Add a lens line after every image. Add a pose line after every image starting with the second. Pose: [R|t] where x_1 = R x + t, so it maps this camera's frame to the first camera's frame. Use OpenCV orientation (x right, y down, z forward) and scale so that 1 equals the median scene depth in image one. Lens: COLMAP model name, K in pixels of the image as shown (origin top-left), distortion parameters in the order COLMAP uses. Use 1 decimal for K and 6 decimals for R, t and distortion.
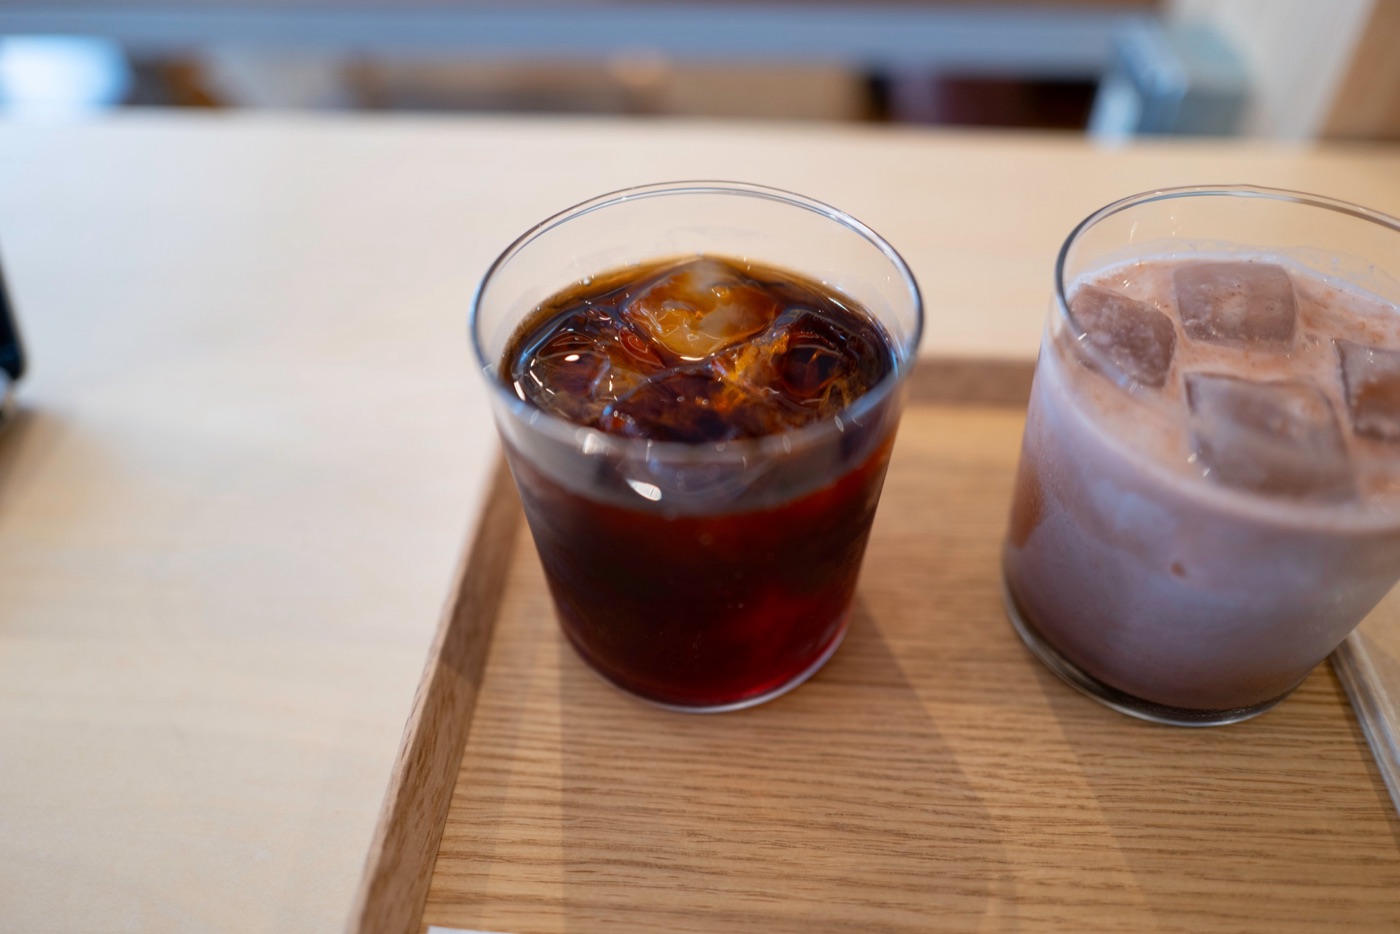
lens RADIAL K [[1054.2, 0, 702.0], [0, 1054.2, 466.2], [0, 0, 1]] dist [-0.057356, 0.064594]
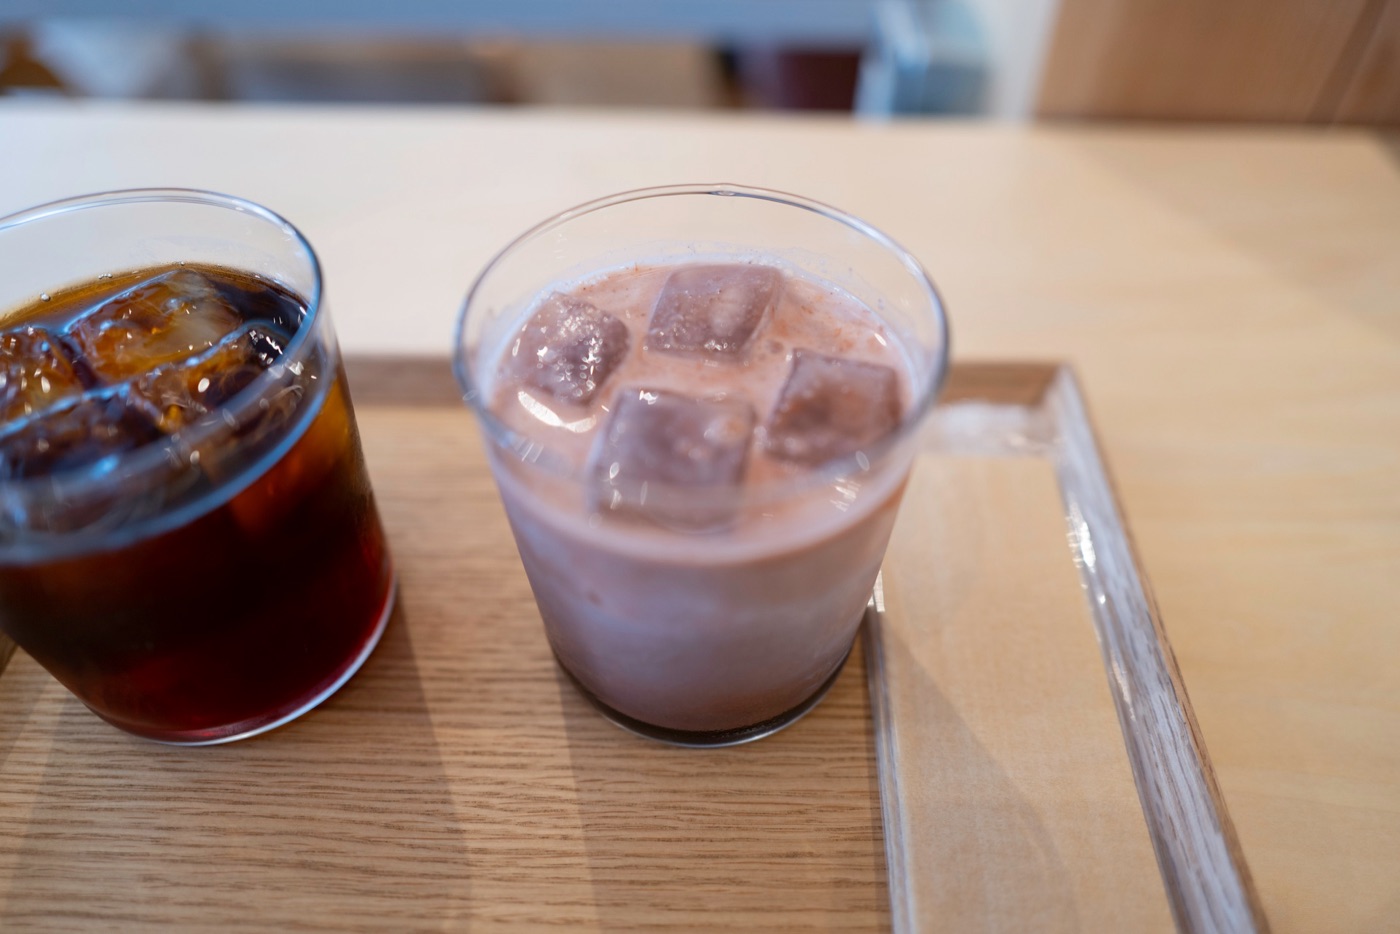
lens RADIAL K [[1054.2, 0, 700.0], [0, 1054.2, 455.9], [0, 0, 1]] dist [-0.057356, 0.064594]
pose [[0.998829, -0.024443, 0.041750, 0.446479], [0.023585, 0.999503, 0.020918, -0.042426], [-0.042240, -0.019909, 0.998909, 0.032400]]
